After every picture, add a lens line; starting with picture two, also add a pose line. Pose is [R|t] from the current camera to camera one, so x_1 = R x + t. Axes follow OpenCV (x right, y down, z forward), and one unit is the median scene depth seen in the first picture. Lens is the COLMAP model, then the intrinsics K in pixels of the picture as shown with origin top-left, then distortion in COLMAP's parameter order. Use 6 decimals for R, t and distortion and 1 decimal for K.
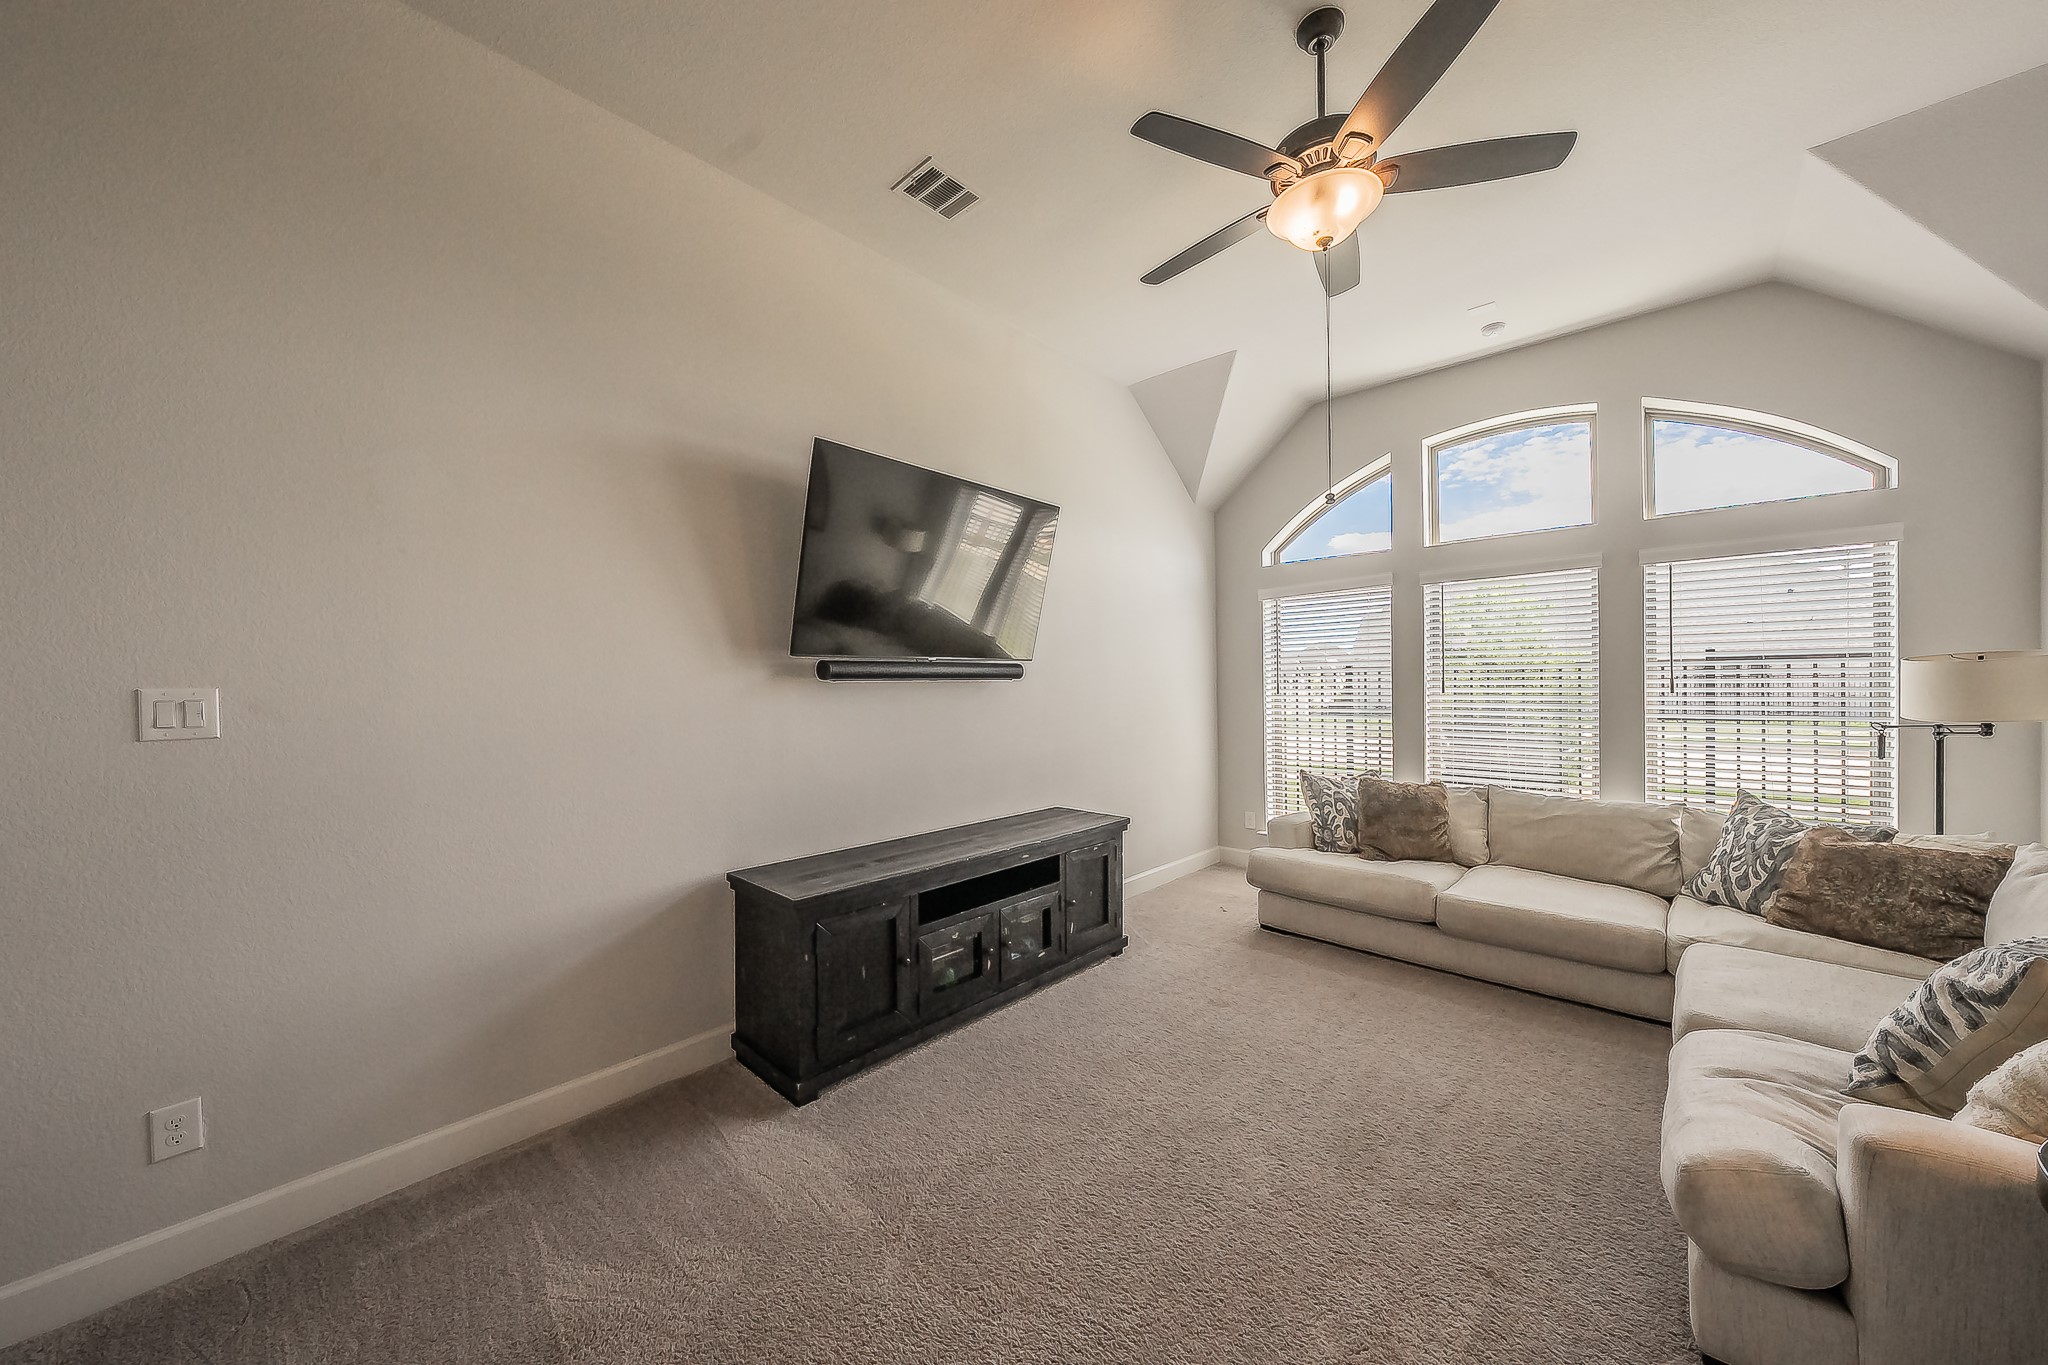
lens RADIAL K [[705.9, 0, 1022.5], [0, 705.9, 698.5], [0, 0, 1]] dist [-0.000463, -0.000079]
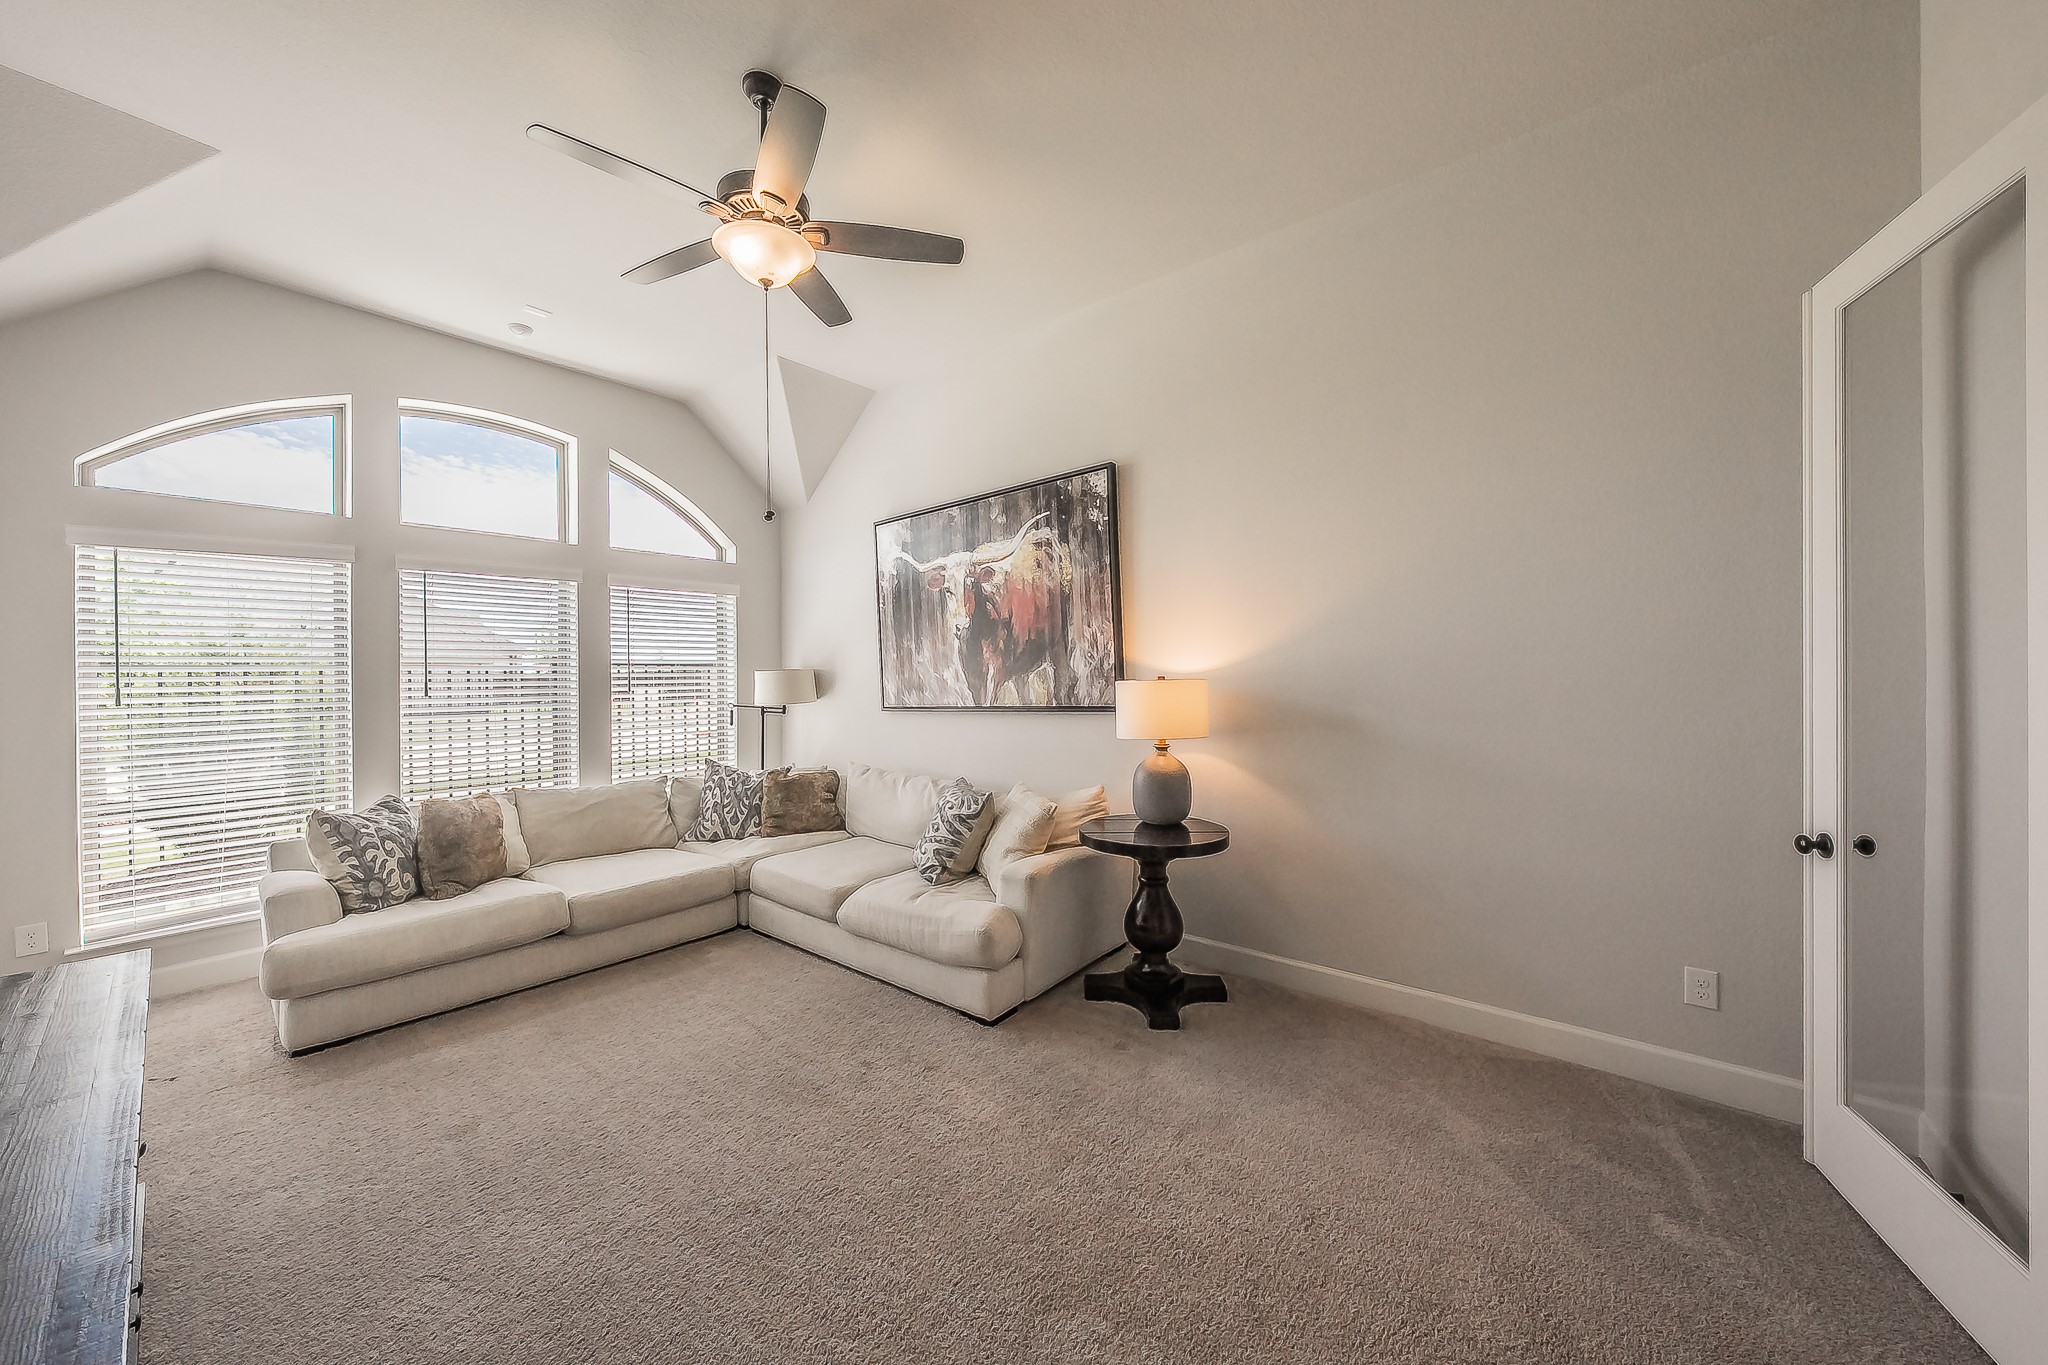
lens RADIAL K [[761.5, 0, 991.3], [0, 761.5, 682.7], [0, 0, 1]] dist [-0.000039, -0.000097]
pose [[-0.044121, 0.001384, 0.999025, -0.445479], [0.032573, 0.999469, 0.000054, -0.003552], [-0.998495, 0.032544, -0.044143, 0.411766]]
